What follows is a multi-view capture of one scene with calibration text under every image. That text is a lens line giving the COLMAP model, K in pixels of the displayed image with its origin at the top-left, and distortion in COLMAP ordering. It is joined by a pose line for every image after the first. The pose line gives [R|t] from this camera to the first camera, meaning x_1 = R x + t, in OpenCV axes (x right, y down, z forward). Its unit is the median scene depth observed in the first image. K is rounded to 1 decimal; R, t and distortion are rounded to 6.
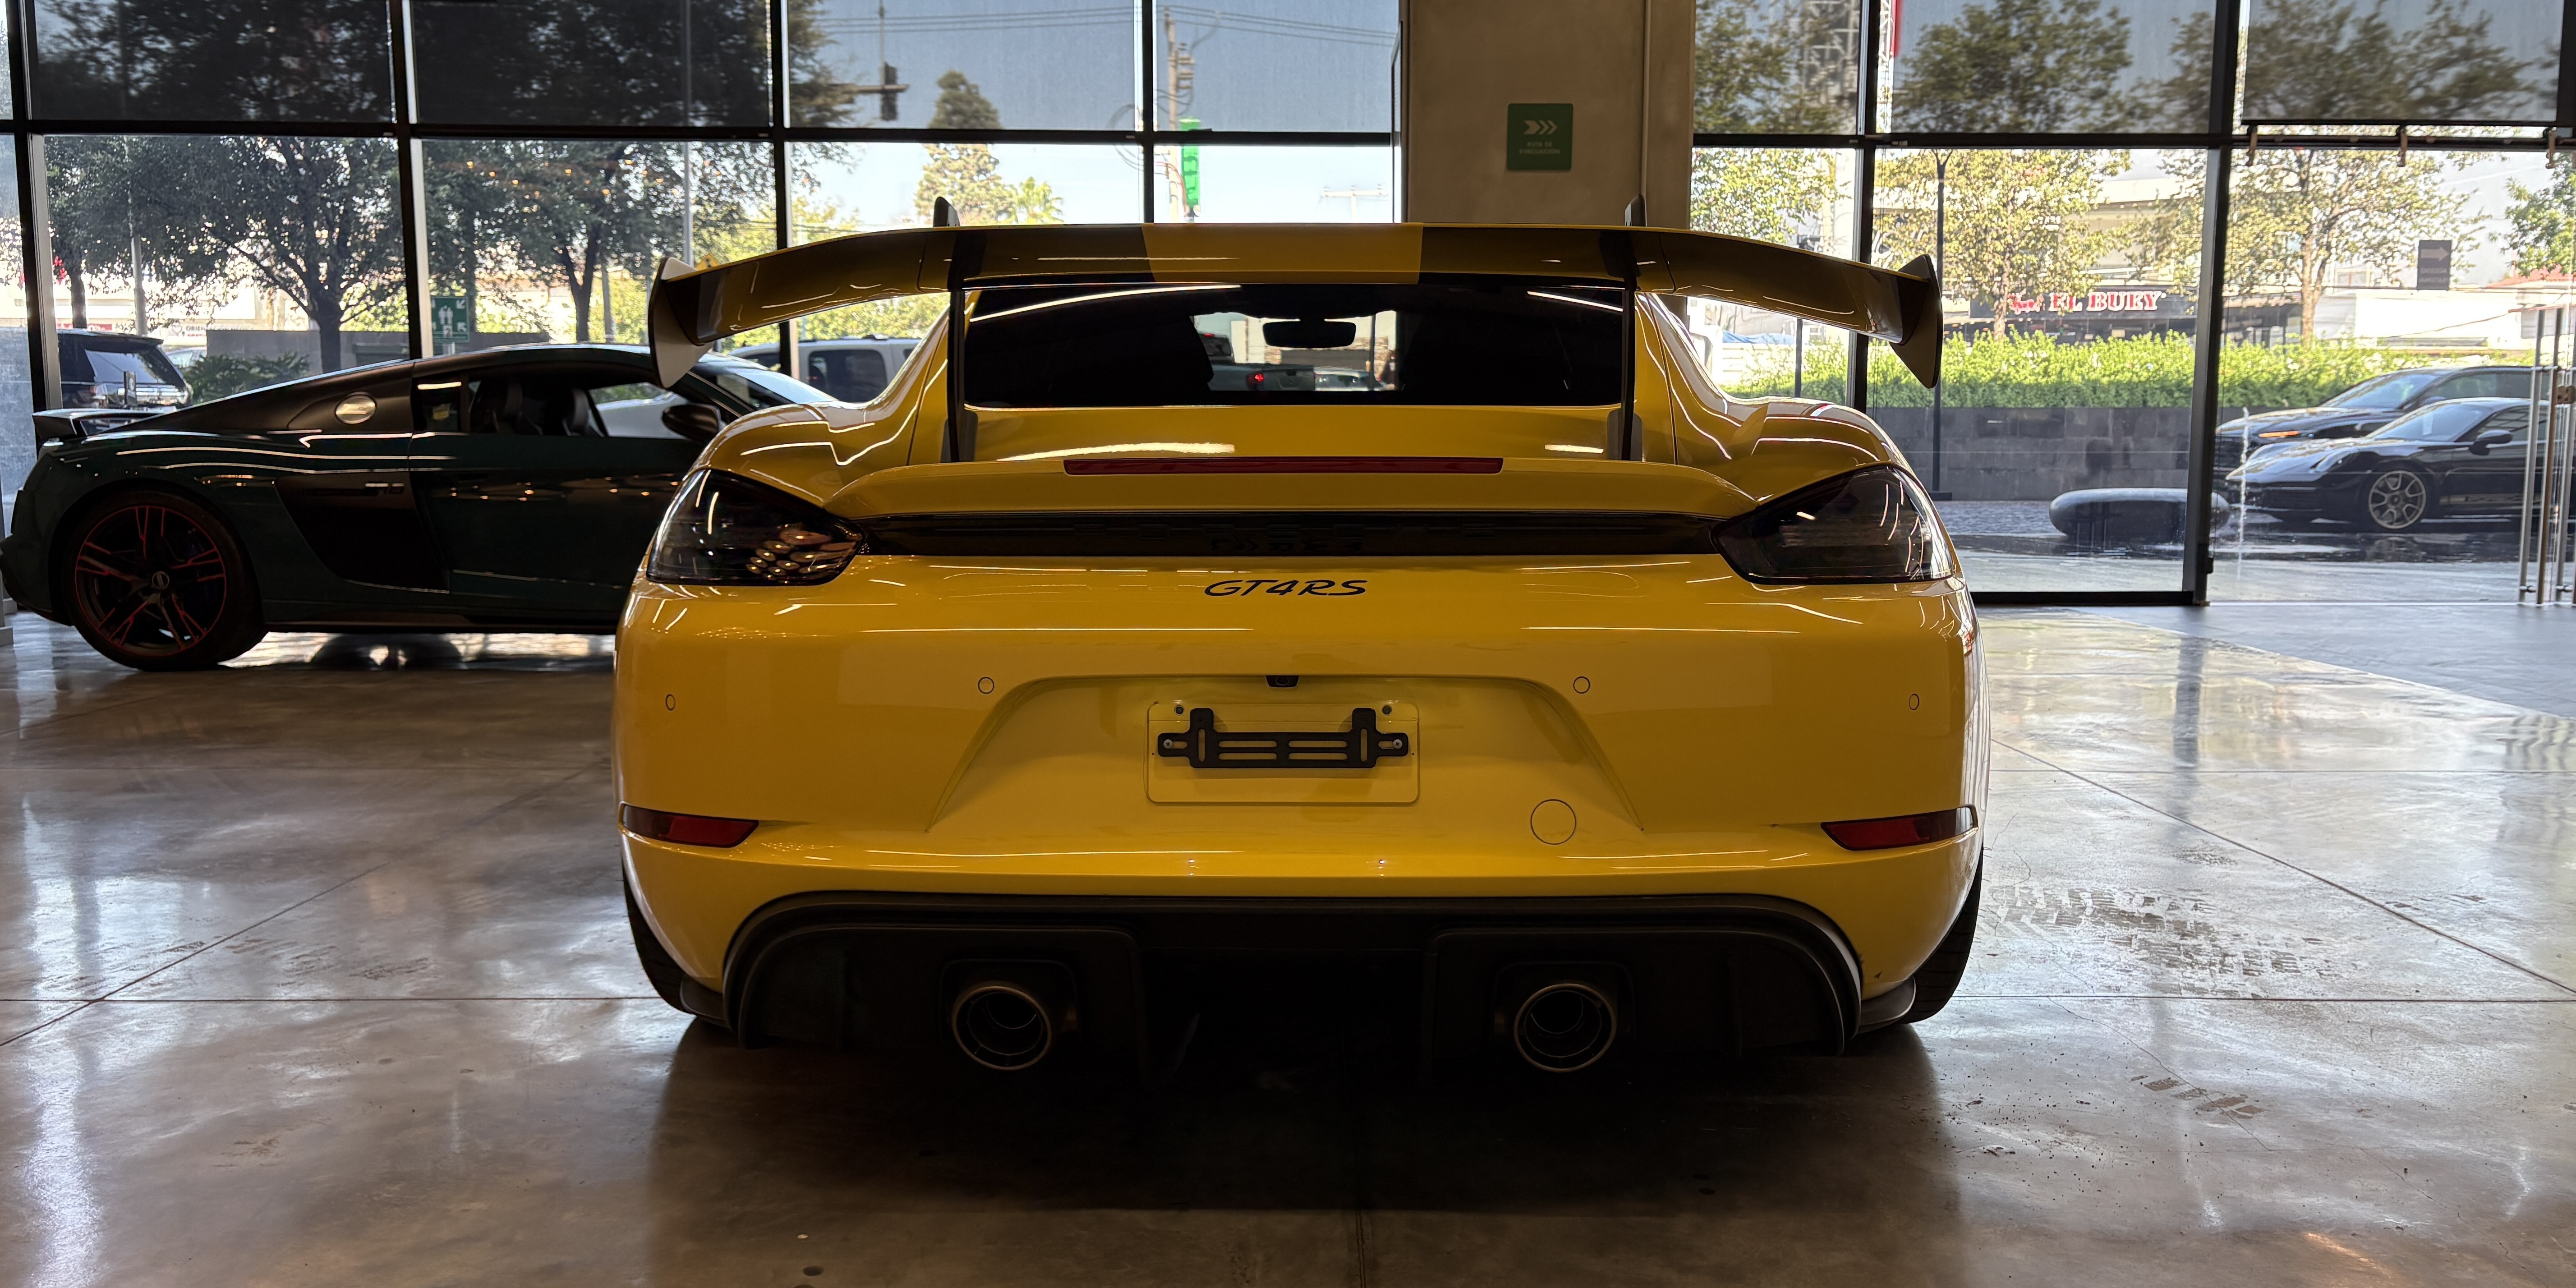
lens RADIAL K [[1939.1, 0, 1287.1], [0, 1939.1, 682.5], [0, 0, 1]] dist [0.042696, -0.035009]
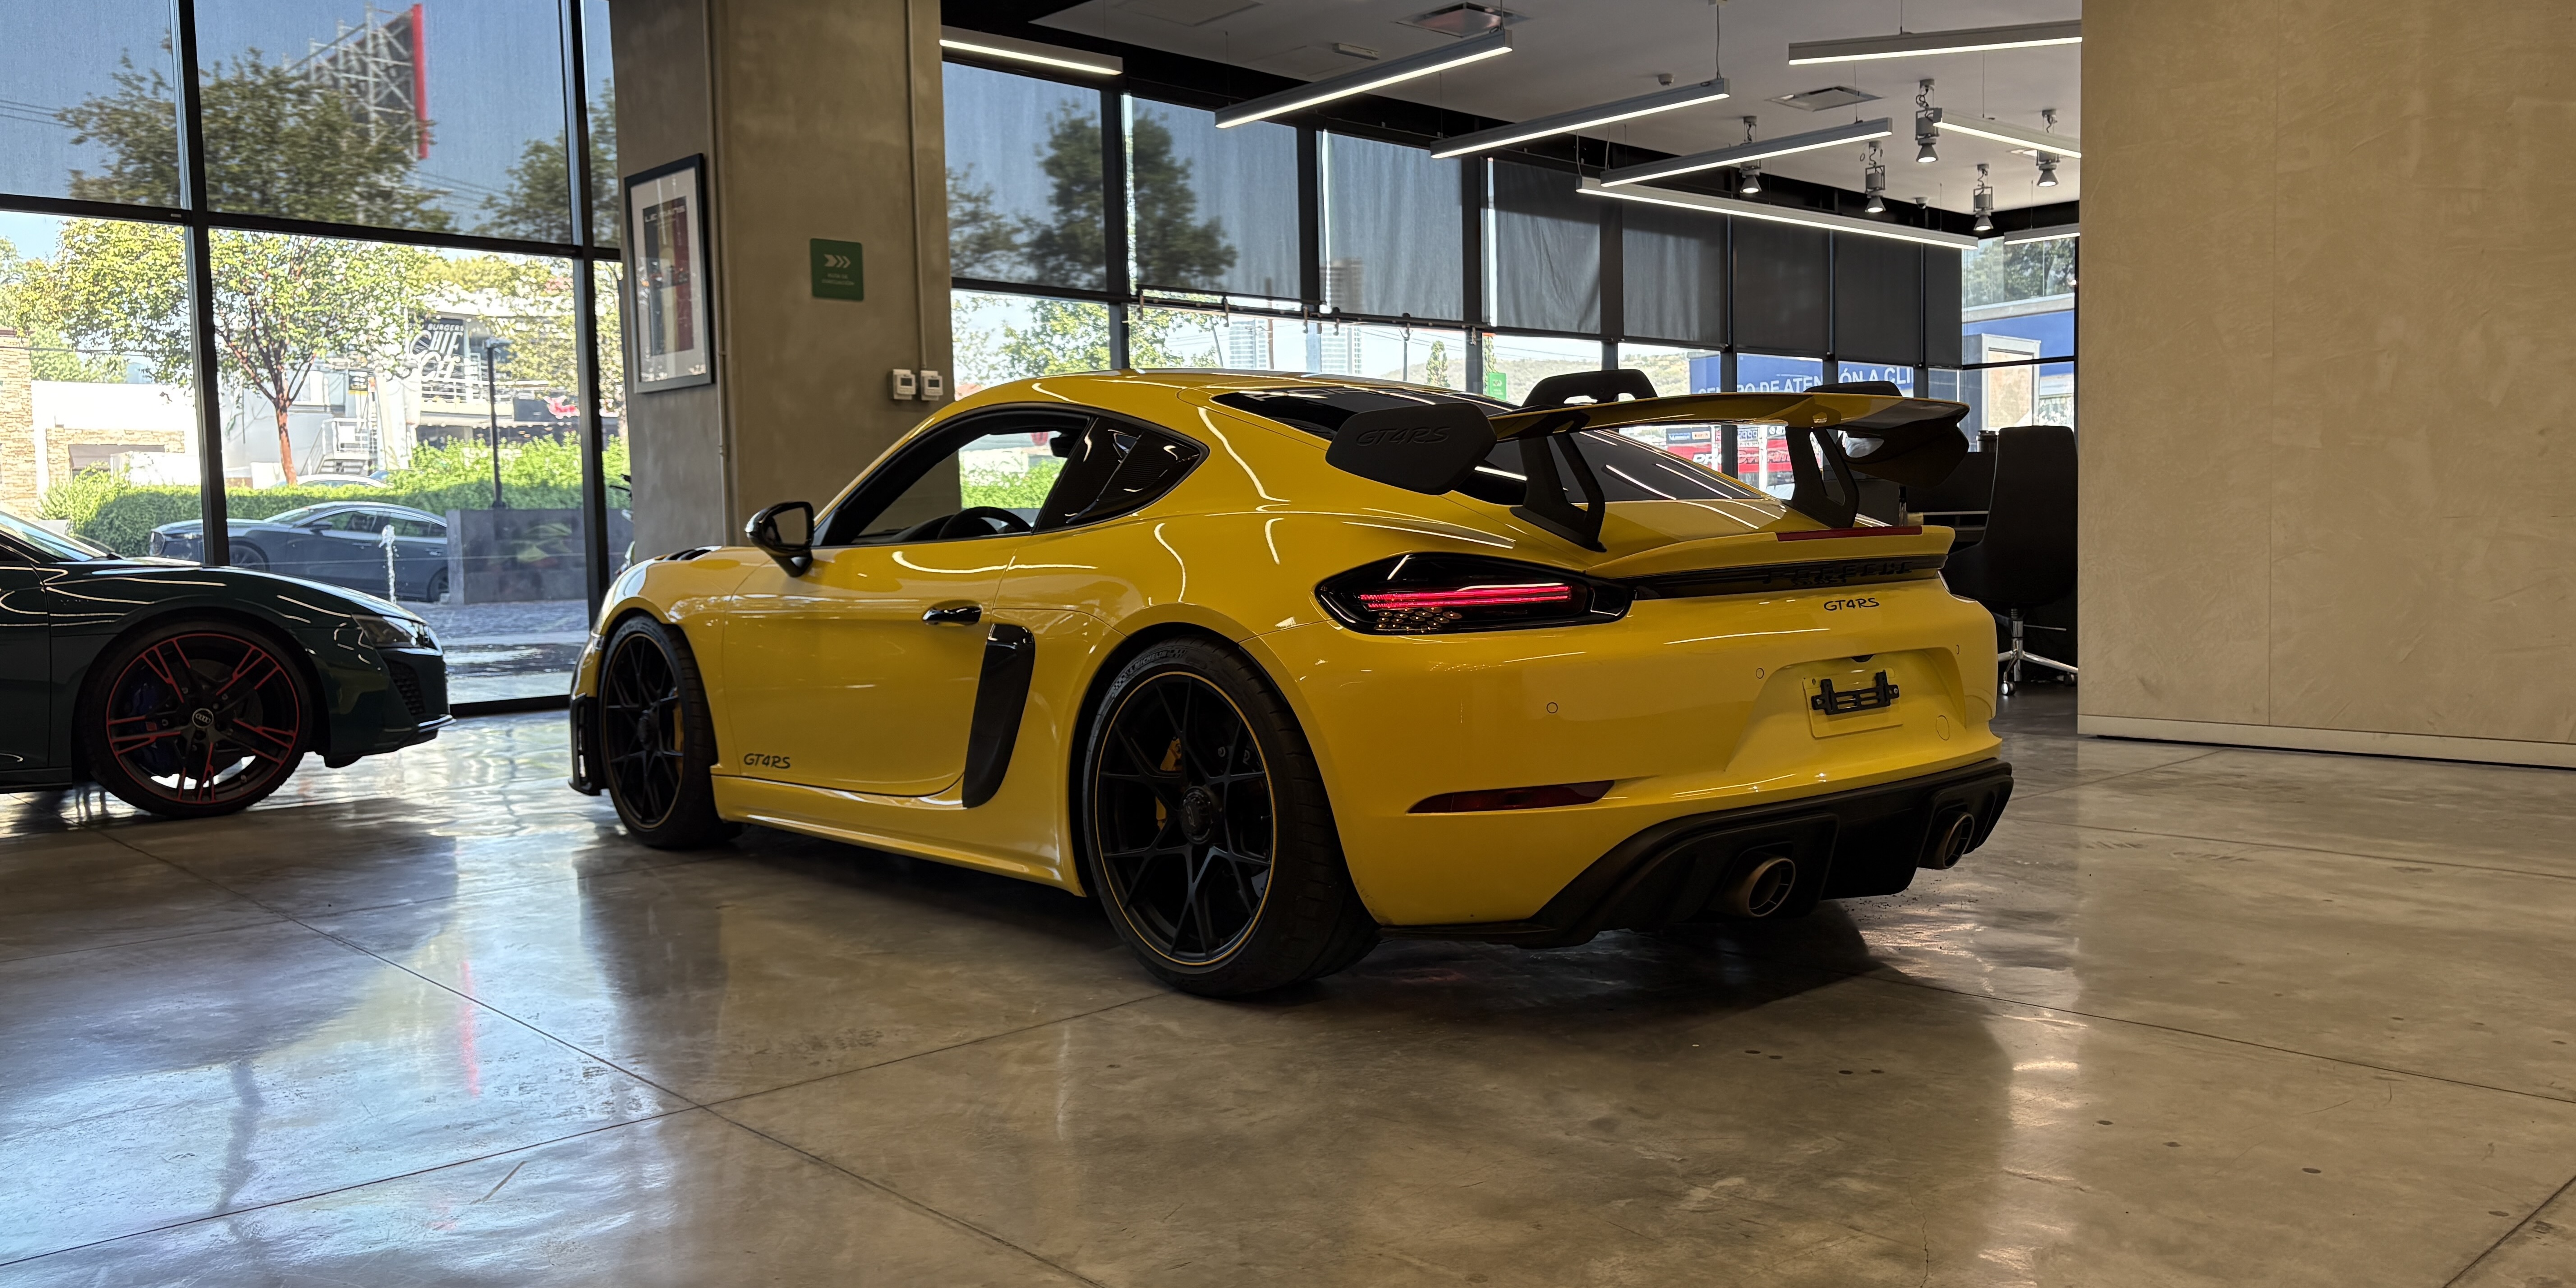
lens RADIAL K [[1939.1, 0, 1283.5], [0, 1939.1, 634.4], [0, 0, 1]] dist [0.042696, -0.035009]
pose [[0.743480, -0.055418, 0.666458, -0.438715], [0.105844, 0.993751, -0.035443, -0.004445], [-0.660329, 0.096892, 0.744699, 0.014923]]
